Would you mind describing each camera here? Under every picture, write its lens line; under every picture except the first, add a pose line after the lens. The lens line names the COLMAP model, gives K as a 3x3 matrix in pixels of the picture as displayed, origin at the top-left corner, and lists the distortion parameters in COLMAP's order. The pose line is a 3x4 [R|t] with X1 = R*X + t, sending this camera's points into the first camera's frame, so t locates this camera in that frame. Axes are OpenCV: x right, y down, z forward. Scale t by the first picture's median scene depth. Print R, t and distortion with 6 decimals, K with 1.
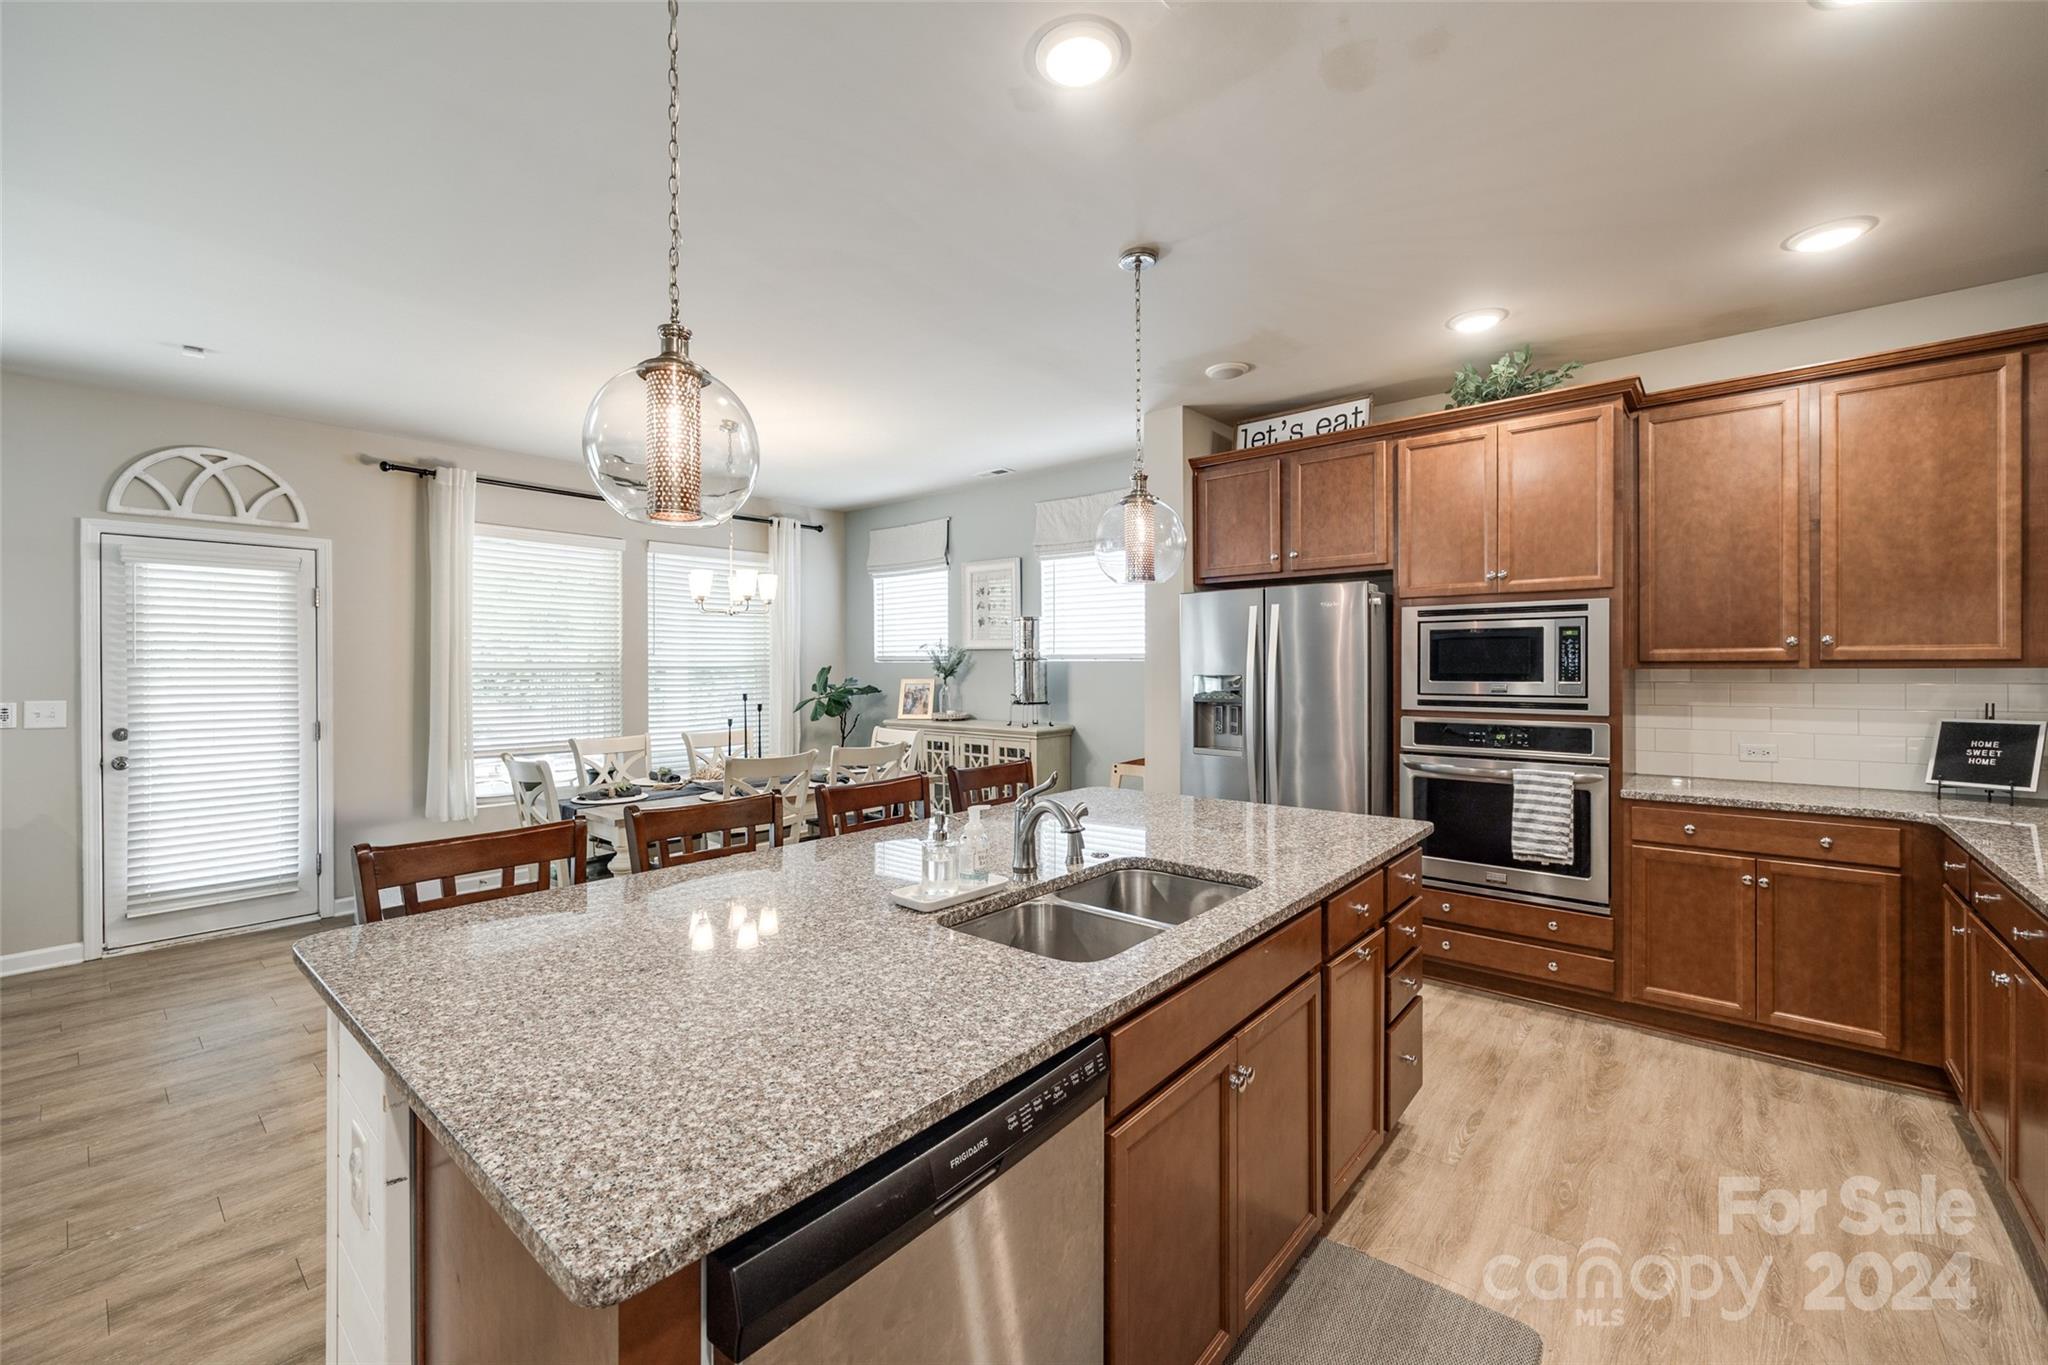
lens RADIAL K [[829.2, 0, 1018.4], [0, 829.2, 669.5], [0, 0, 1]] dist [-0.004350, 0.000603]
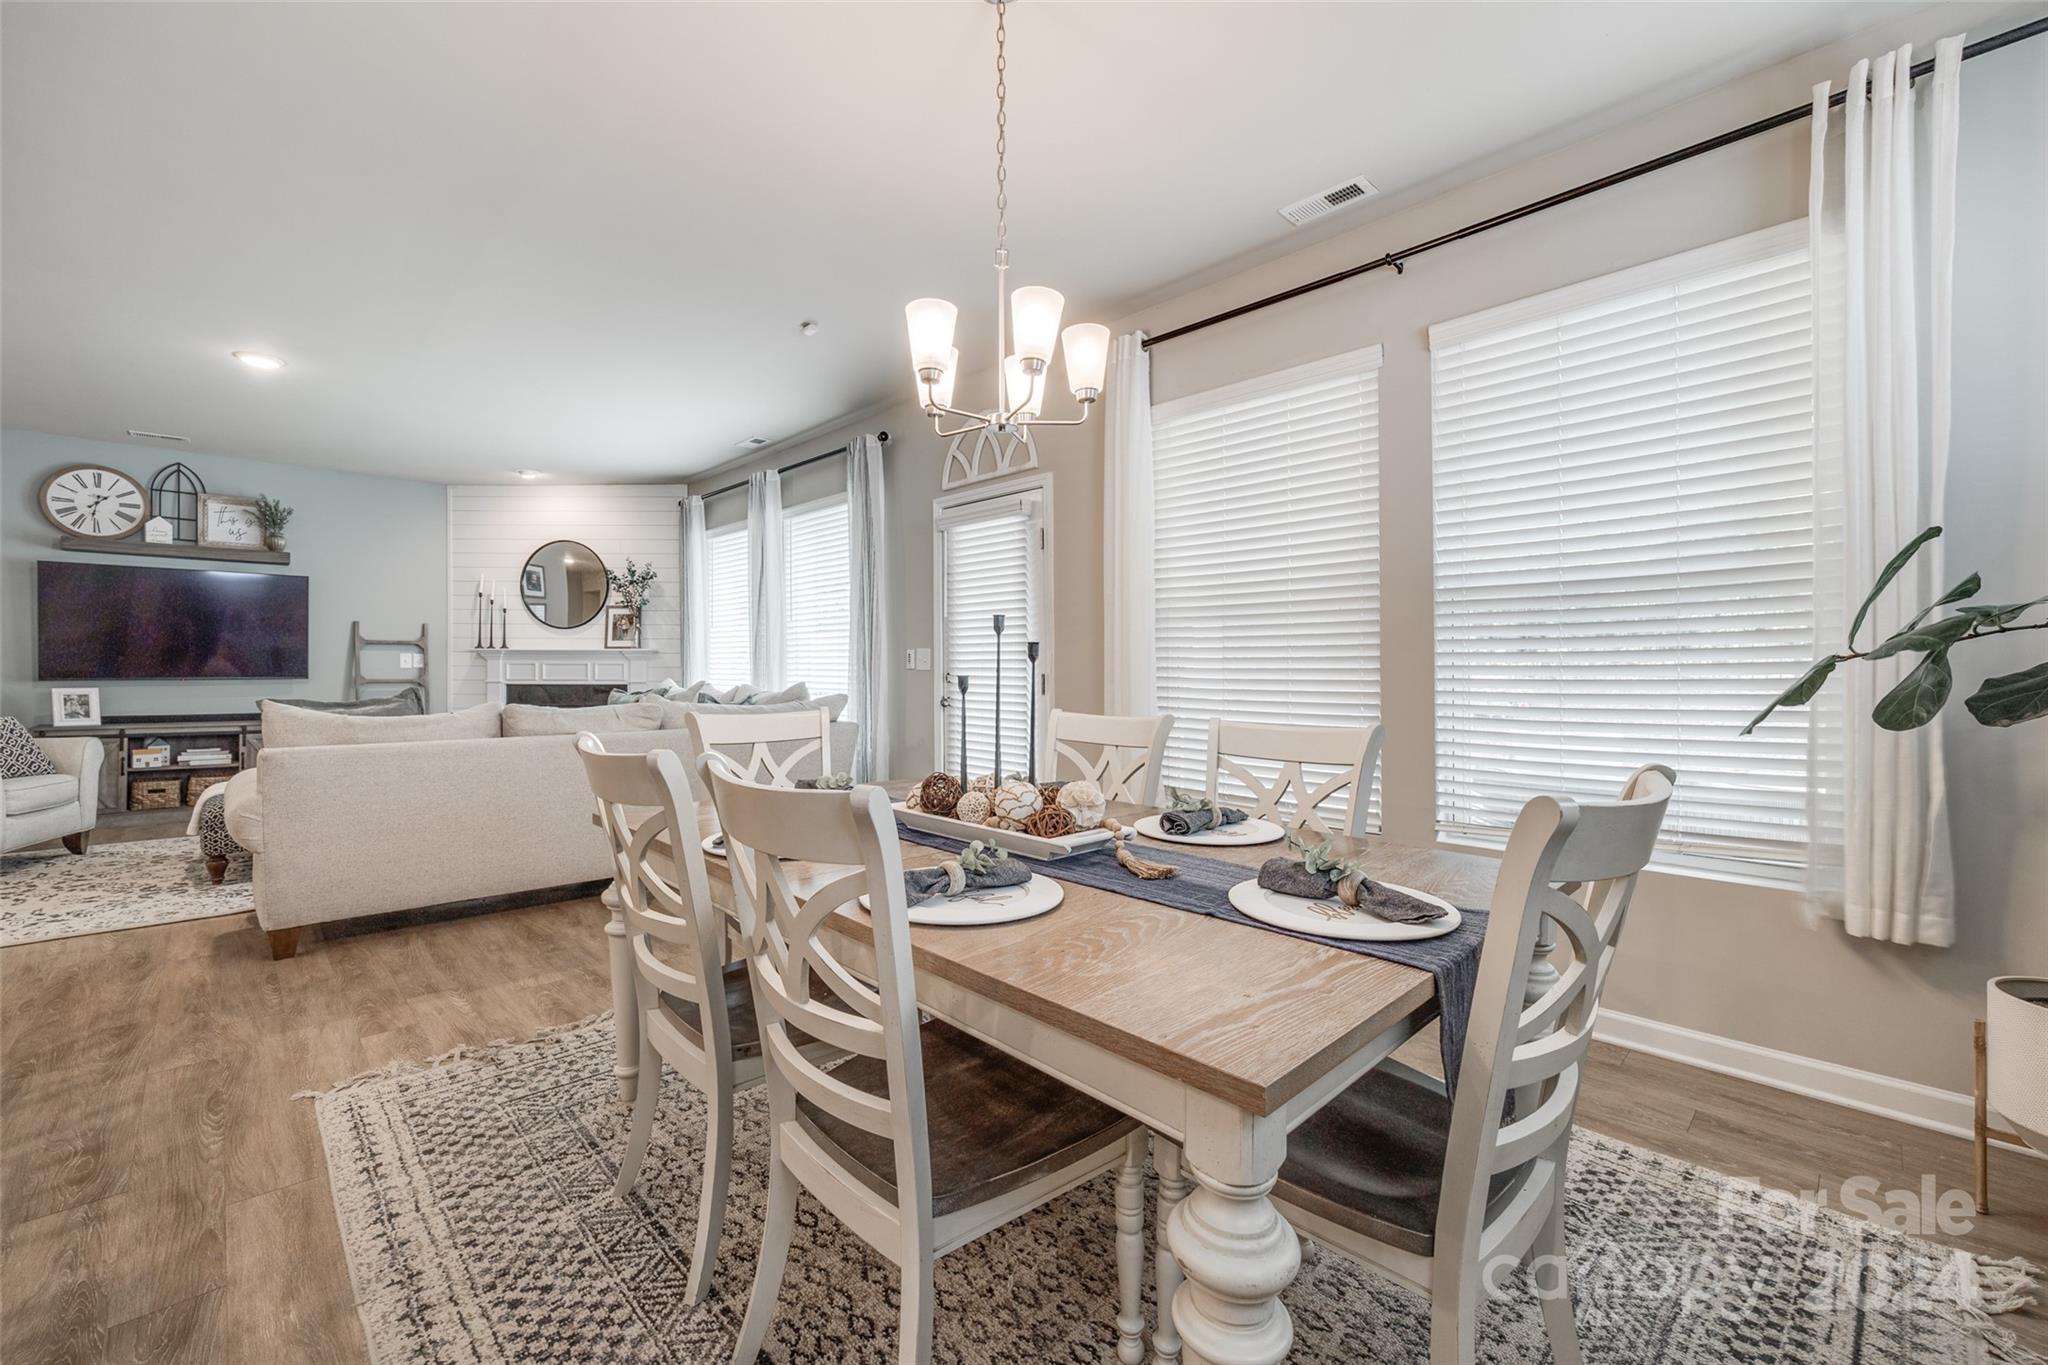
lens RADIAL K [[829.2, 0, 992.4], [0, 829.2, 672.9], [0, 0, 1]] dist [-0.004350, 0.000603]
pose [[-0.096954, 0.007690, -0.995259, 0.093535], [-0.005878, 0.999948, 0.008299, 0.067921], [0.995272, 0.006655, -0.096903, 1.300695]]
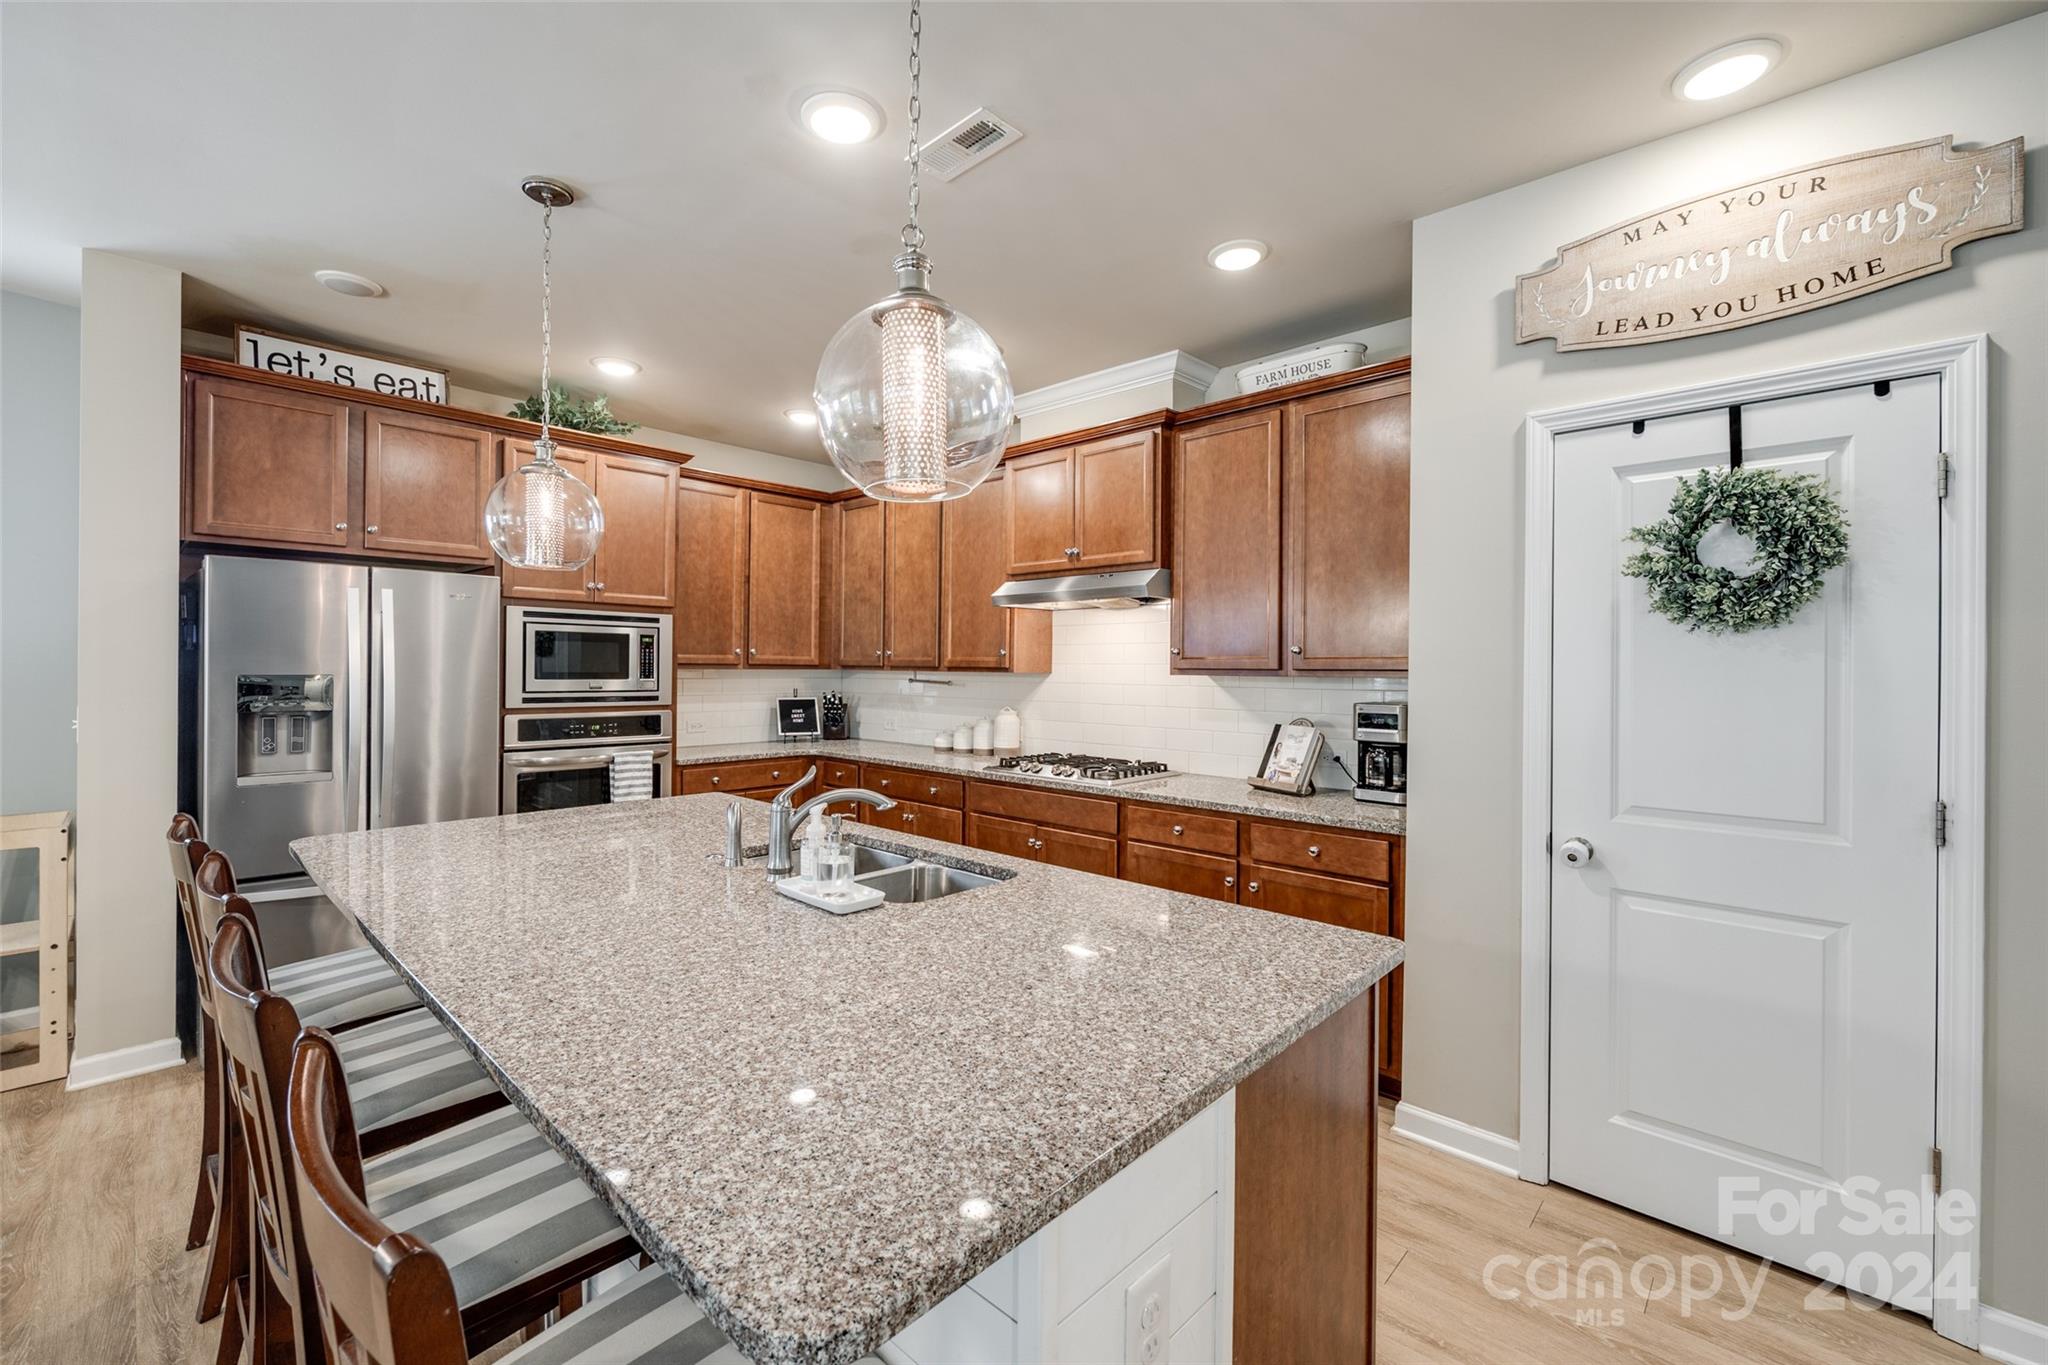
lens RADIAL K [[829.2, 0, 1004.2], [0, 829.2, 670.5], [0, 0, 1]] dist [-0.004350, 0.000603]
pose [[0.048256, 0.000770, 0.998835, -0.511950], [-0.005890, 0.999983, -0.000486, -0.000400], [-0.998818, -0.005859, 0.048260, 0.358412]]
